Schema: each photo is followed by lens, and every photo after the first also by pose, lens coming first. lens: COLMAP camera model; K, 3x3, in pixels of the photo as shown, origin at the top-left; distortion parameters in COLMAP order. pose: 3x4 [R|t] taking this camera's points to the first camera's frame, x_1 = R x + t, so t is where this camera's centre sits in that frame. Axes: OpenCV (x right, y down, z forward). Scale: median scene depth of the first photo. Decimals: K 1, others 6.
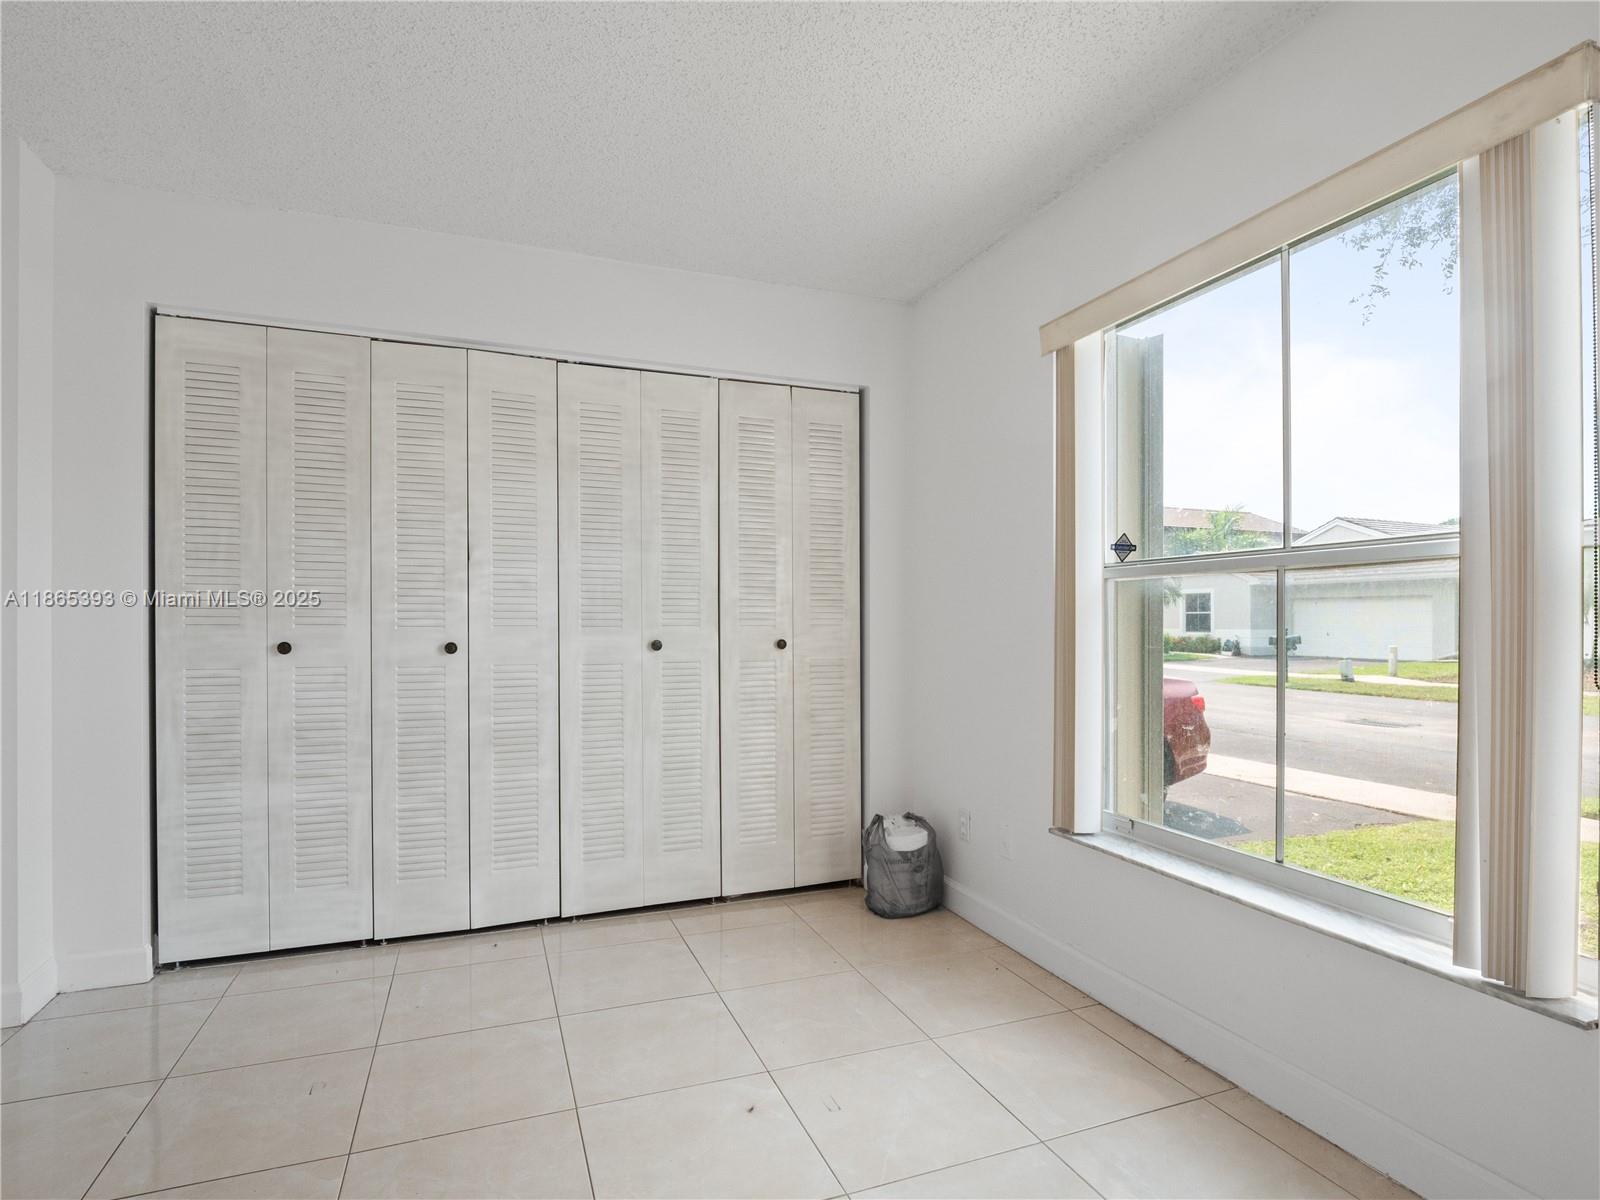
lens RADIAL K [[785.0, 0, 801.0], [0, 785.0, 613.5], [0, 0, 1]] dist [0.004446, -0.019596]
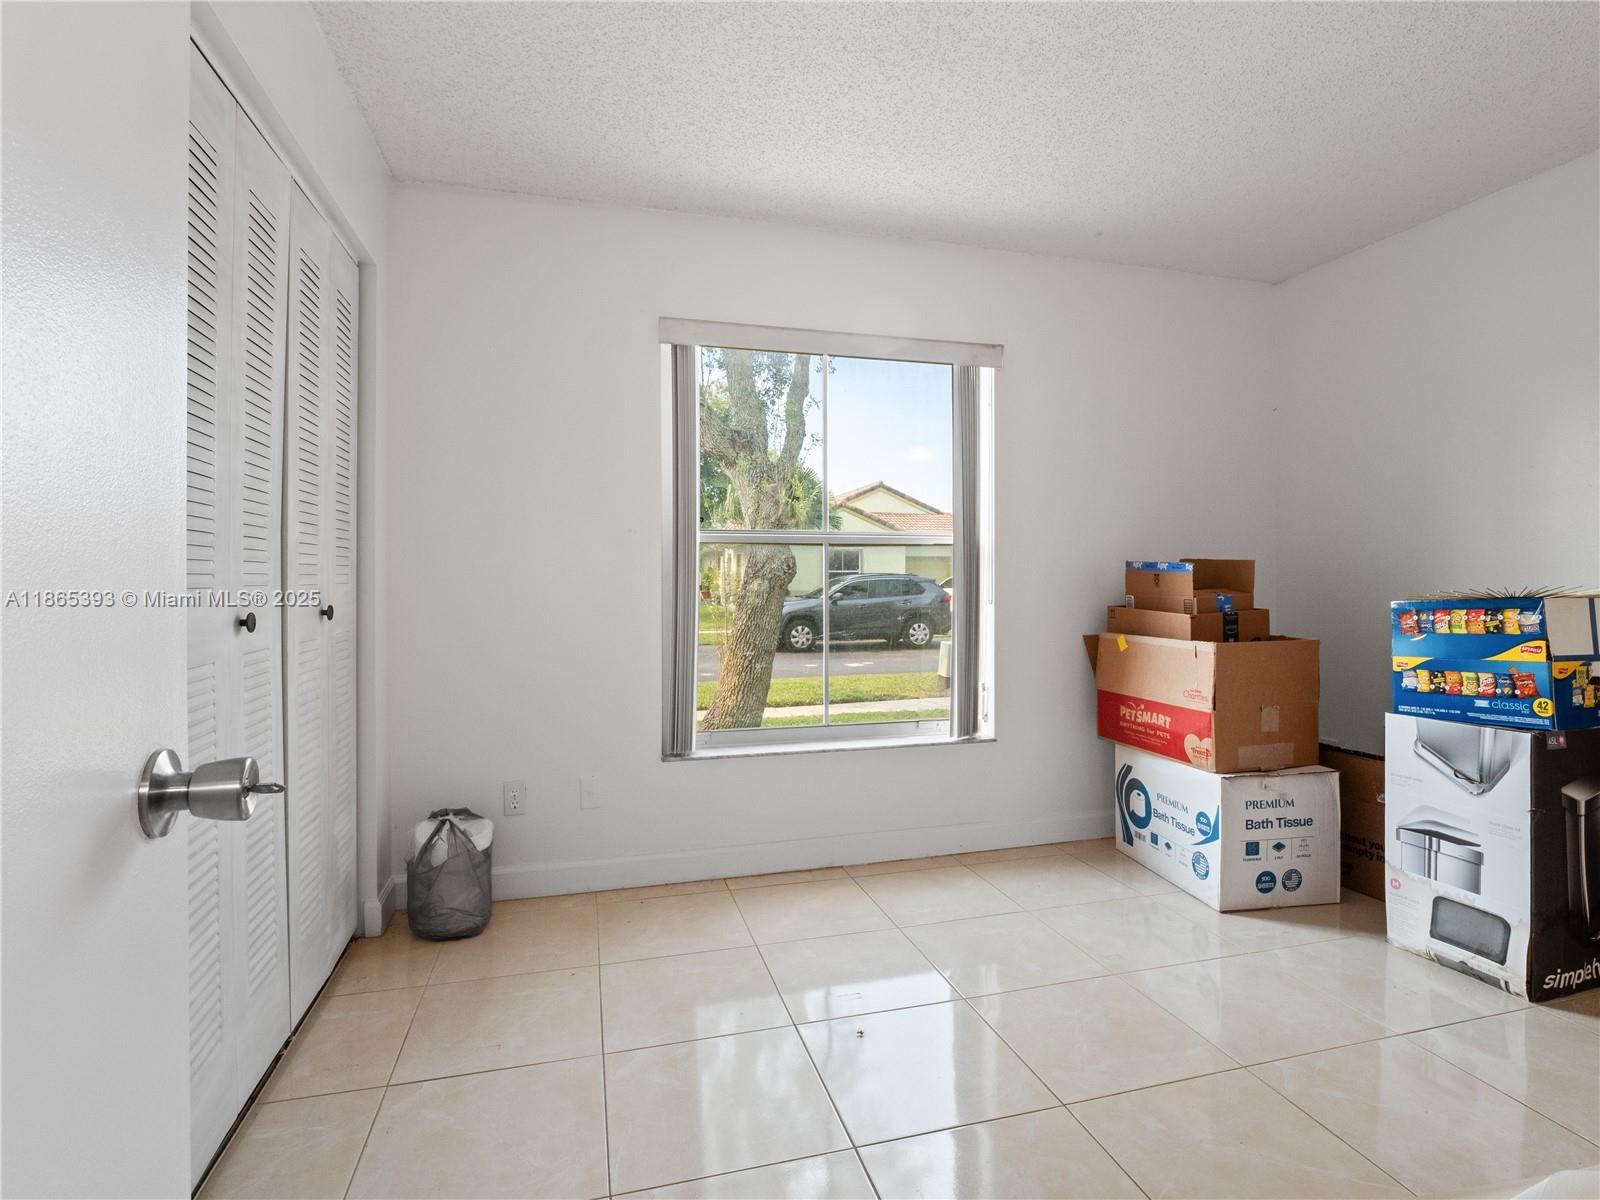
lens RADIAL K [[789.5, 0, 801.0], [0, 789.5, 582.5], [0, 0, 1]] dist [0.004129, -0.019397]
pose [[0.115322, 0.003954, 0.993320, -0.966852], [-0.004788, 0.999983, -0.003425, 0.022508], [-0.993317, -0.004361, 0.115339, 0.807075]]
